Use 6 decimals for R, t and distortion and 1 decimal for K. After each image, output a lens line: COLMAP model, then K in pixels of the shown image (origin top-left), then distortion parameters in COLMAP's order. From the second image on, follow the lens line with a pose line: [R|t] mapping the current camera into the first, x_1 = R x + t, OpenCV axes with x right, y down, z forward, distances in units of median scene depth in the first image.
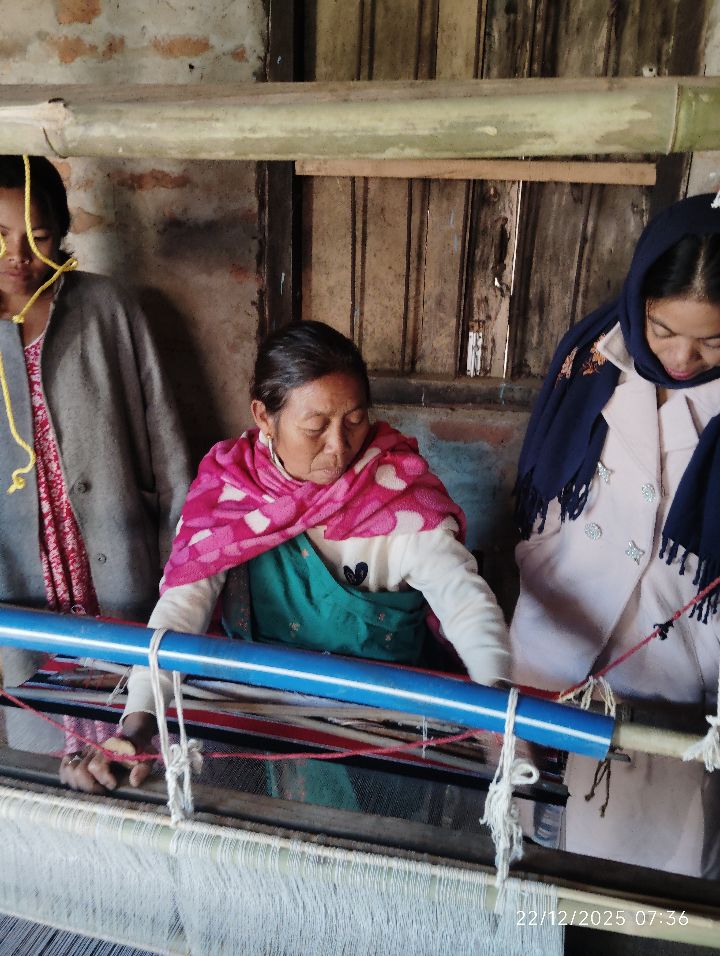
lens RADIAL K [[825.4, 0, 356.2], [0, 825.4, 481.1], [0, 0, 1]] dist [0.028976, -0.059106]
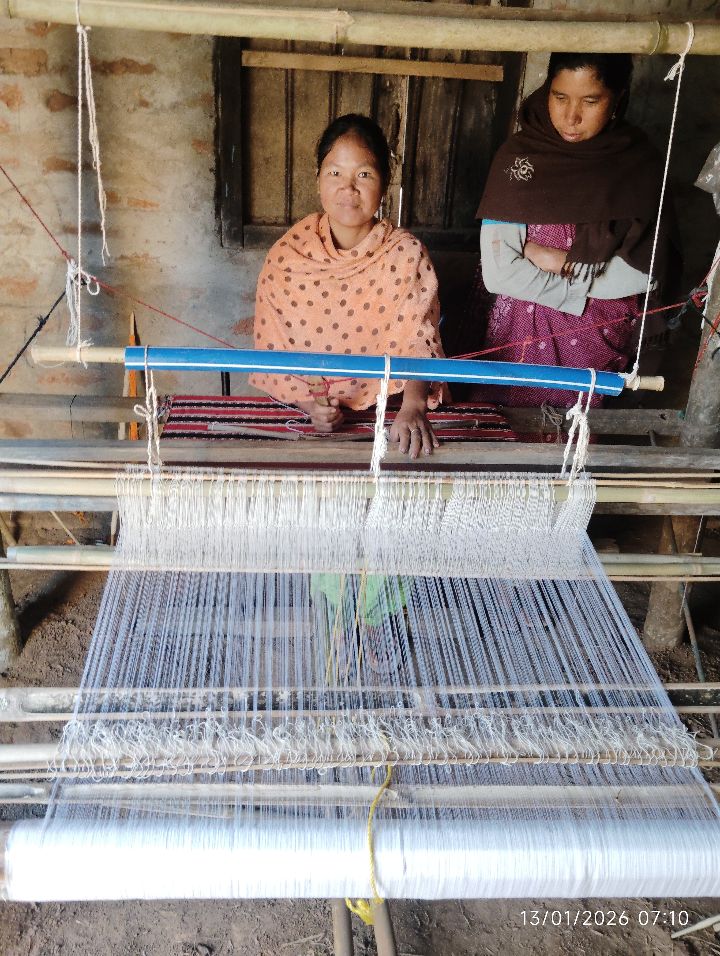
lens RADIAL K [[825.4, 0, 356.8], [0, 825.4, 479.1], [0, 0, 1]] dist [0.028976, -0.059106]
pose [[0.951855, -0.109017, 0.286508, -0.338726], [0.081483, 0.990983, 0.106362, 0.142494], [-0.295520, -0.077896, 0.952156, -0.324973]]
